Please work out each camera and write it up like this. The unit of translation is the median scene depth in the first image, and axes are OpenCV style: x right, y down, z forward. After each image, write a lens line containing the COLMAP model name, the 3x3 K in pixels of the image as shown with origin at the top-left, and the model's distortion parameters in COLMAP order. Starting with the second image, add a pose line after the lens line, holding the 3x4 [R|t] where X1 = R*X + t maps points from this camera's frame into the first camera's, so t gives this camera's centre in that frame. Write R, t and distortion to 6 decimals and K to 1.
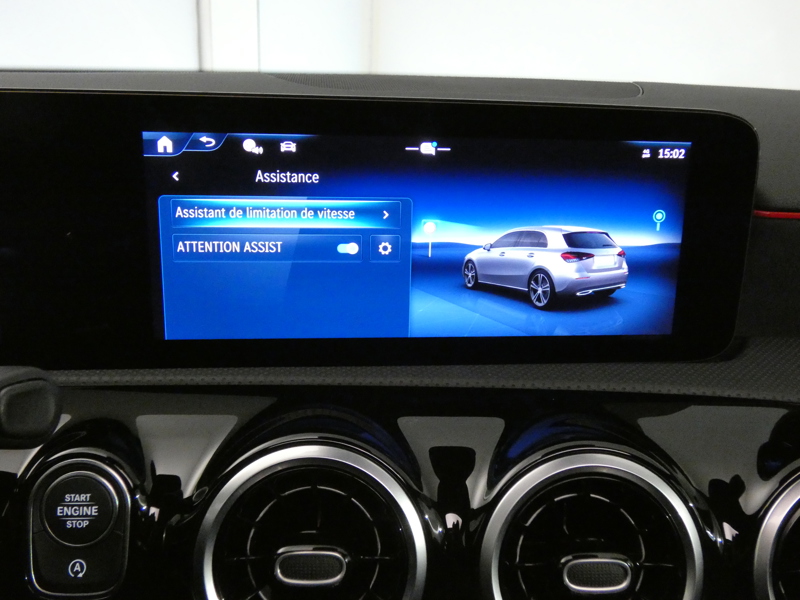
lens RADIAL K [[739.0, 0, 405.1], [0, 739.0, 297.0], [0, 0, 1]] dist [-0.020829, 0.000000]
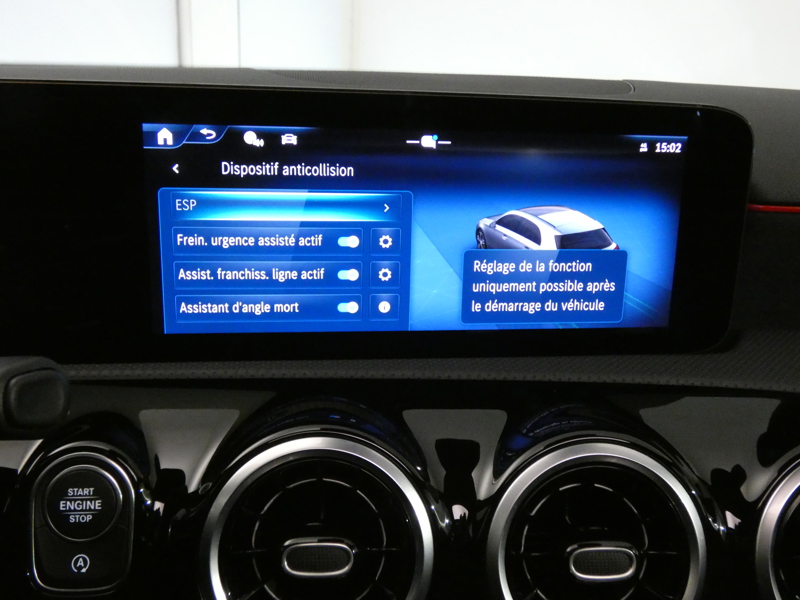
lens RADIAL K [[739.0, 0, 404.8], [0, 739.0, 296.2], [0, 0, 1]] dist [-0.020829, 0.000000]
pose [[0.999597, -0.003089, 0.028226, -0.035606], [0.003213, 0.999985, -0.004337, 0.015107], [-0.028212, 0.004426, 0.999592, -0.000432]]
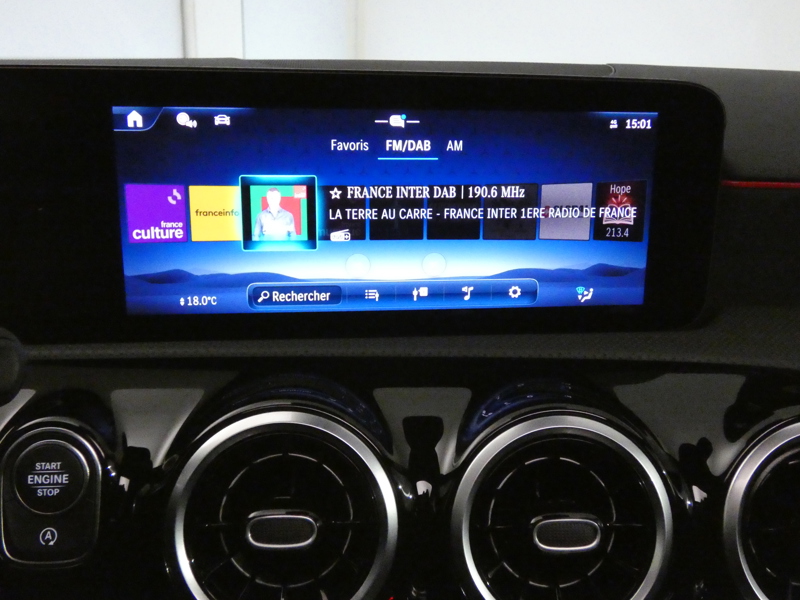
lens RADIAL K [[739.0, 0, 403.2], [0, 739.0, 294.9], [0, 0, 1]] dist [-0.020829, 0.000000]
pose [[0.999847, -0.014365, 0.009968, 0.030337], [0.014436, 0.999871, -0.007044, 0.051121], [-0.009865, 0.007186, 0.999926, -0.007783]]
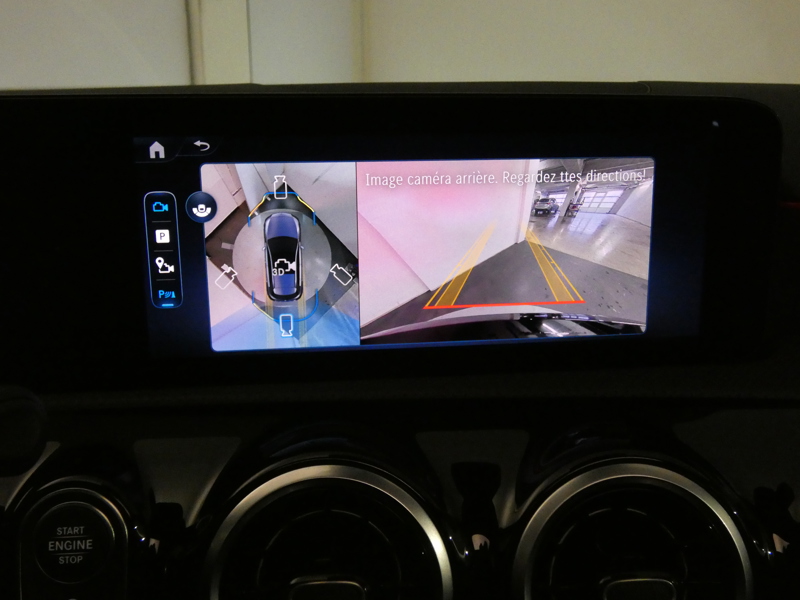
lens RADIAL K [[739.0, 0, 405.4], [0, 739.0, 298.9], [0, 0, 1]] dist [-0.020829, 0.000000]
pose [[0.999435, -0.033386, 0.003755, -0.020819], [0.033482, 0.999008, -0.029357, 0.024108], [-0.002771, 0.029466, 0.999562, 0.071687]]
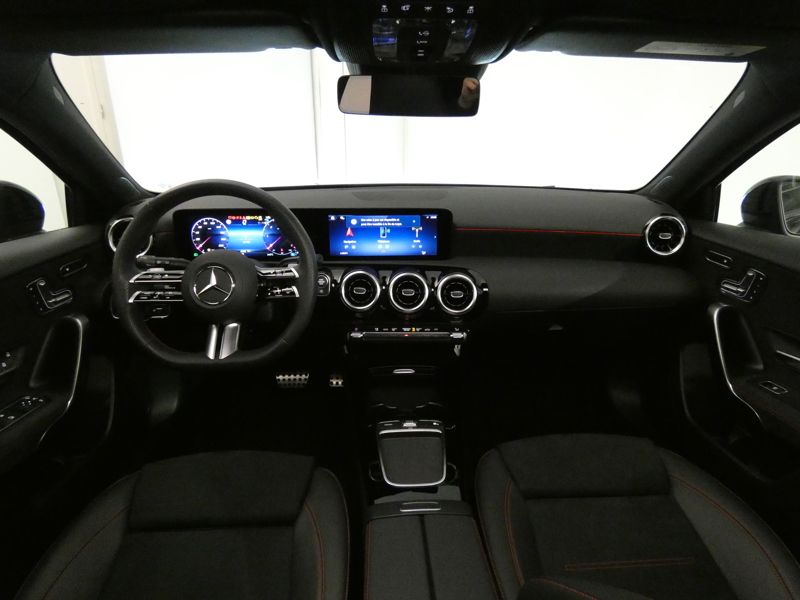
lens RADIAL K [[467.5, 0, 399.8], [0, 467.5, 302.9], [0, 0, 1]] dist [-0.017533, 0.009505]
pose [[0.997111, 0.001471, -0.075949, 0.455798], [0.003880, 0.997521, 0.070260, 0.186488], [0.075864, -0.070351, 0.994633, -2.608603]]
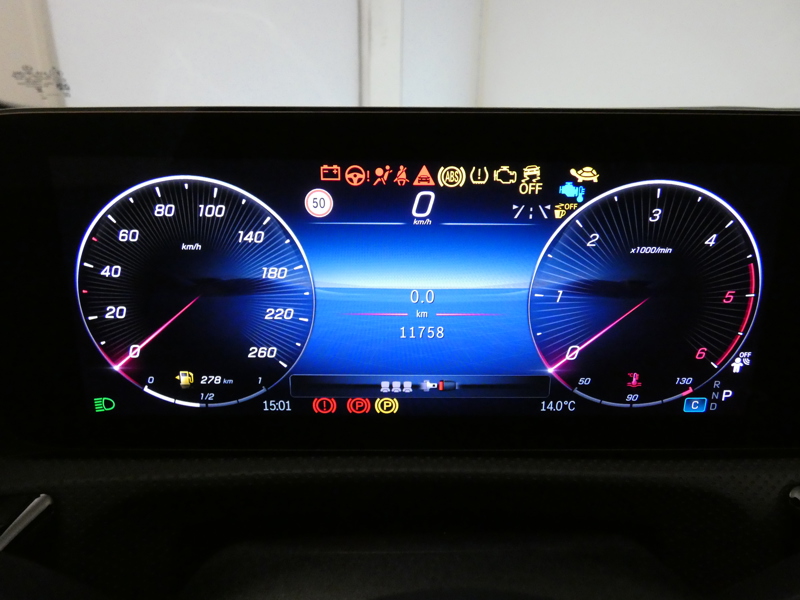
lens RADIAL K [[514.3, 0, 398.5], [0, 514.3, 300.0], [0, 0, 1]] dist [0.001278, 0.000574]
pose [[0.994952, 0.010475, -0.099805, -1.034205], [-0.006075, 0.999000, 0.044294, -0.114187], [0.100169, -0.043464, 0.994021, 0.431239]]
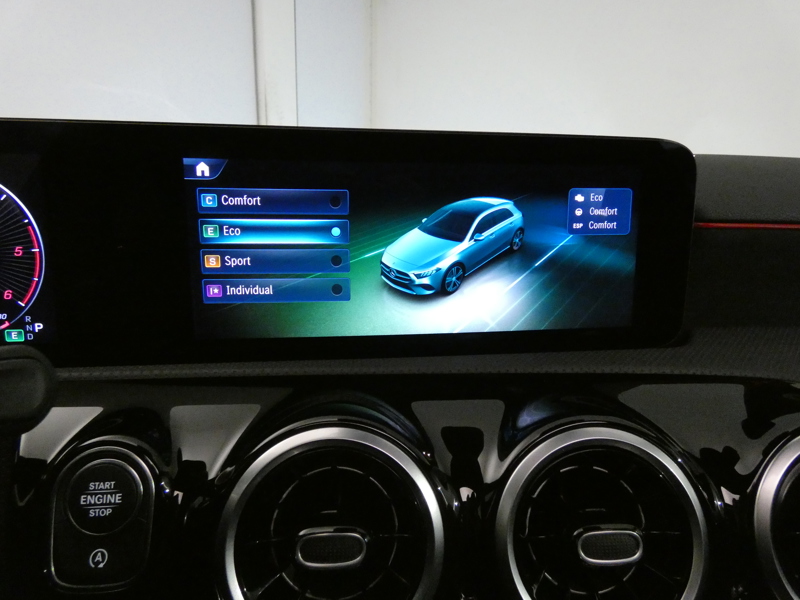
lens RADIAL K [[467.5, 0, 402.4], [0, 467.5, 297.4], [0, 0, 1]] dist [-0.017533, 0.009505]
pose [[0.999547, -0.024946, 0.016857, -0.030628], [0.026285, 0.996072, -0.084553, 0.074038], [-0.014682, 0.084958, 0.996276, 0.312375]]
